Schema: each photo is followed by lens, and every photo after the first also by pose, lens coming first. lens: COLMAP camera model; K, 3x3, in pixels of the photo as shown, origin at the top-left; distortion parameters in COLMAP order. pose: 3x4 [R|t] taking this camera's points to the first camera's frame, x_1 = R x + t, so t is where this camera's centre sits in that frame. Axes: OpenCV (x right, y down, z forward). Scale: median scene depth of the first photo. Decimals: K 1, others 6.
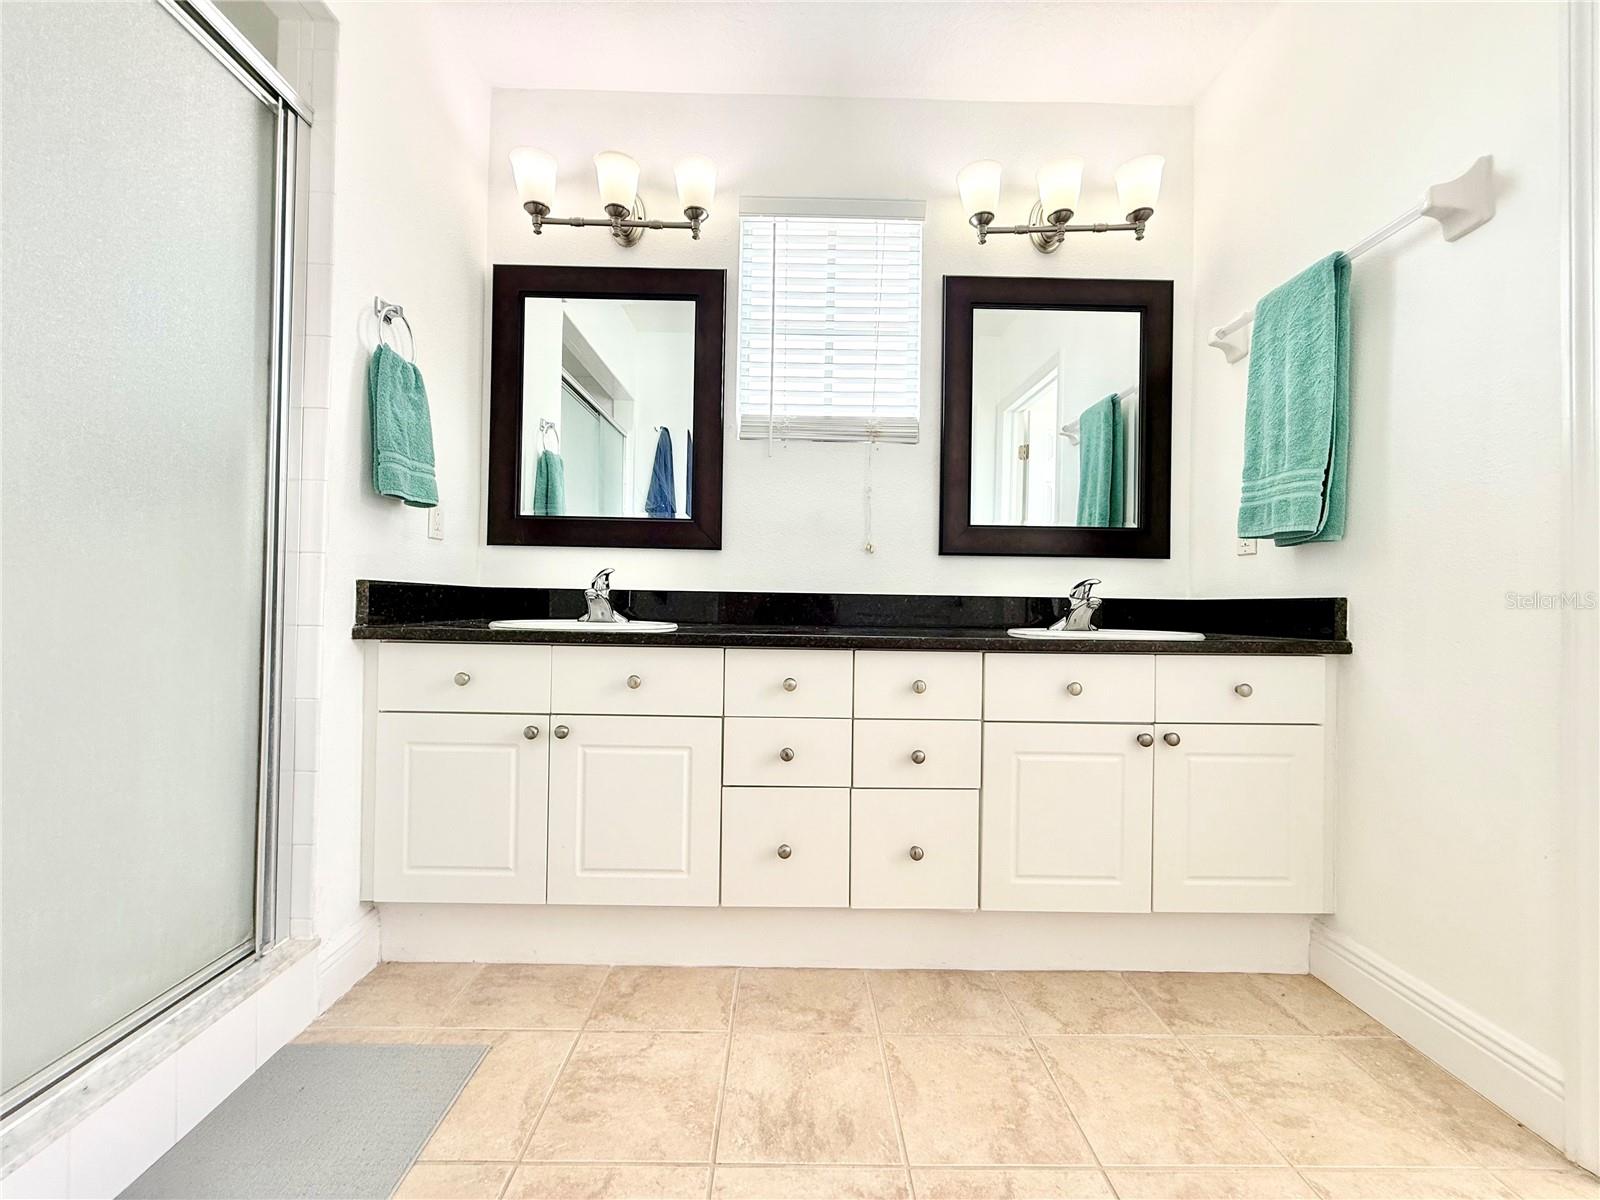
lens RADIAL K [[637.4, 0, 794.9], [0, 637.4, 598.7], [0, 0, 1]] dist [-0.001982, 0.000260]
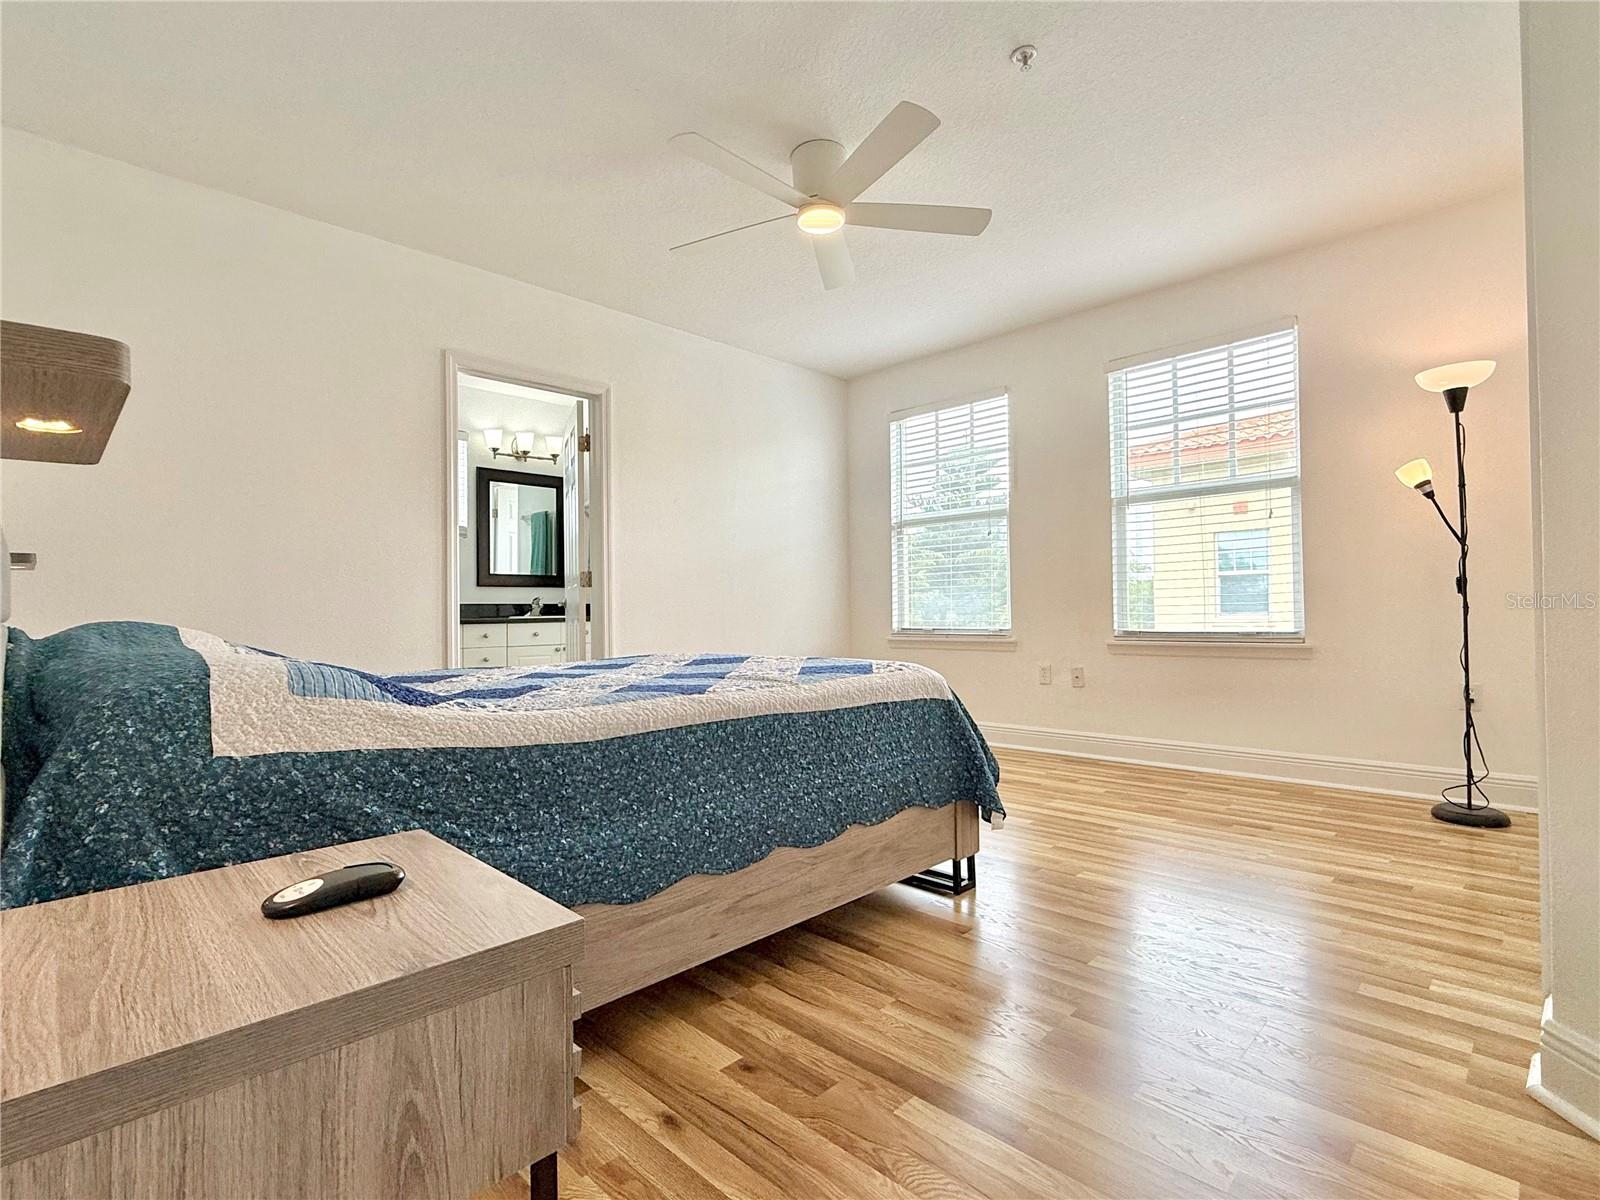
lens RADIAL K [[780.0, 0, 799.8], [0, 780.0, 601.1], [0, 0, 1]] dist [0.002145, 0.000571]
pose [[0.714536, -0.013235, 0.699473, -1.140664], [0.012416, 0.999903, 0.006236, -0.022046], [-0.699488, 0.004228, 0.714632, -2.298083]]
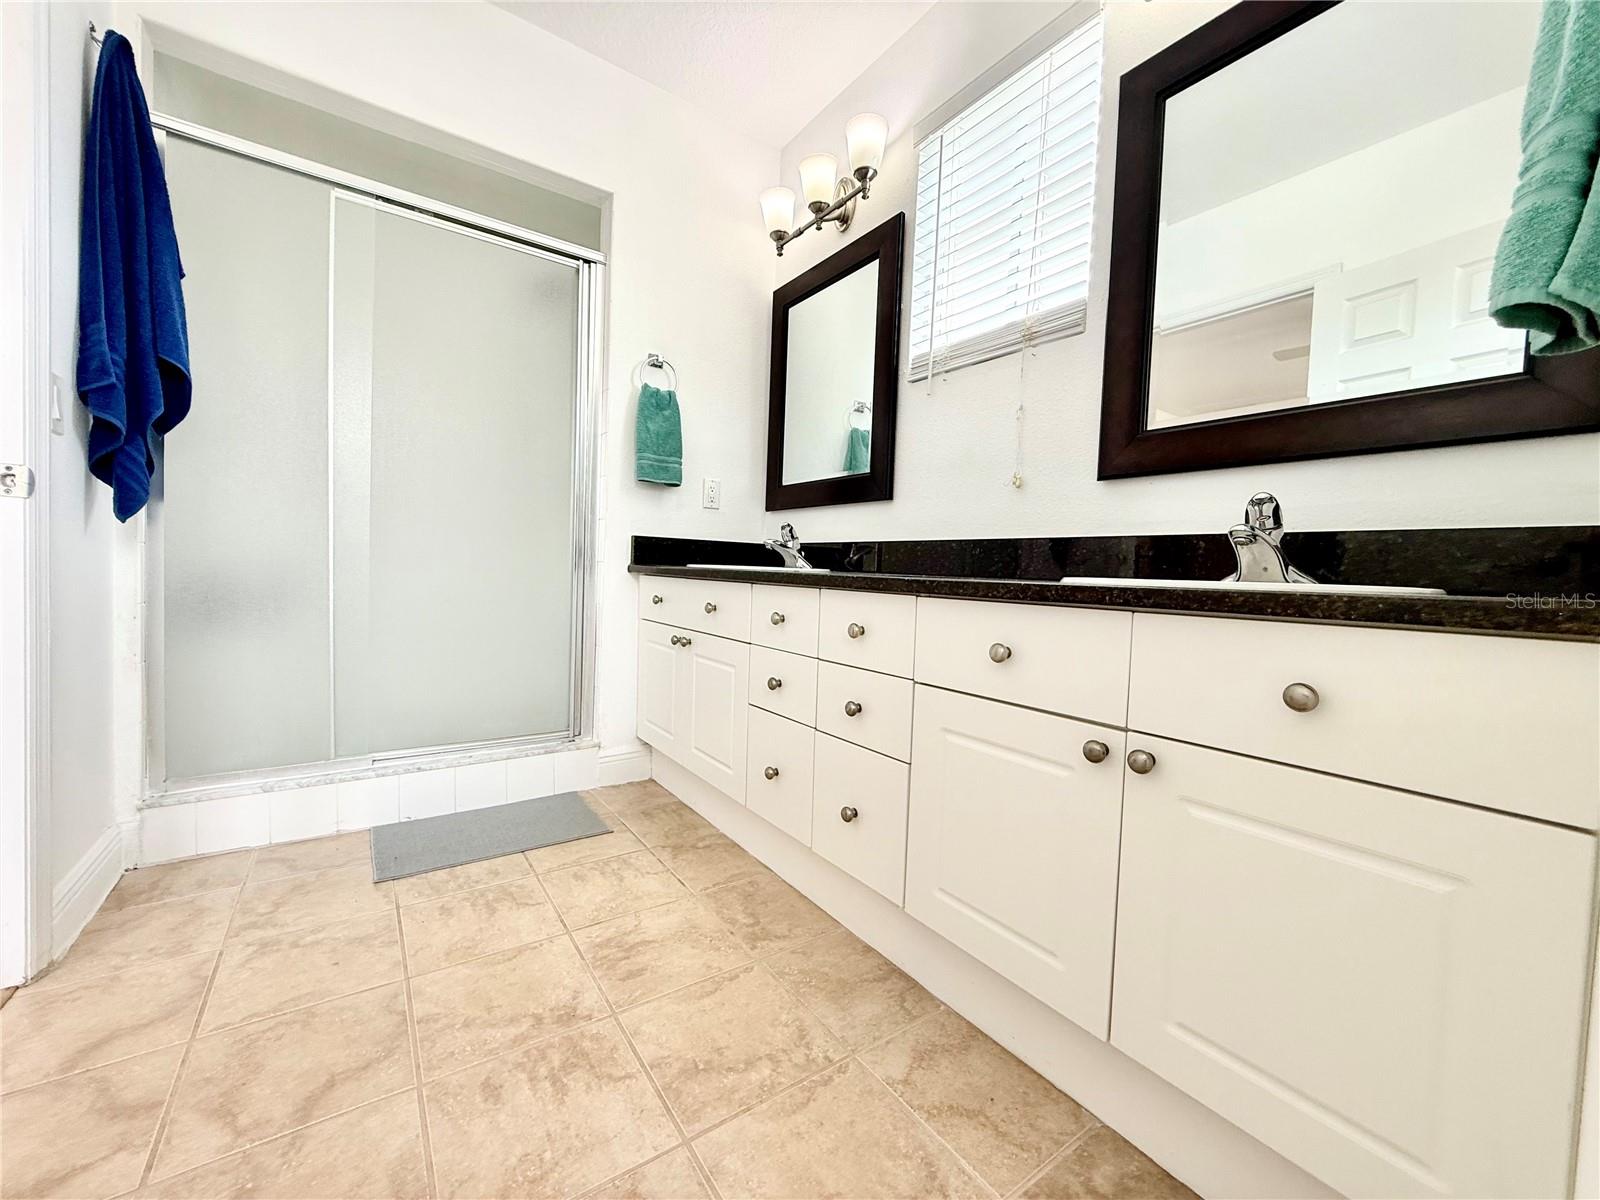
lens RADIAL K [[637.4, 0, 796.9], [0, 637.4, 600.8], [0, 0, 1]] dist [-0.001982, 0.000260]
pose [[0.561251, 0.044334, -0.826458, 0.783201], [-0.019540, 0.998996, 0.040320, 0.054708], [0.827415, -0.006480, 0.561553, 0.384108]]
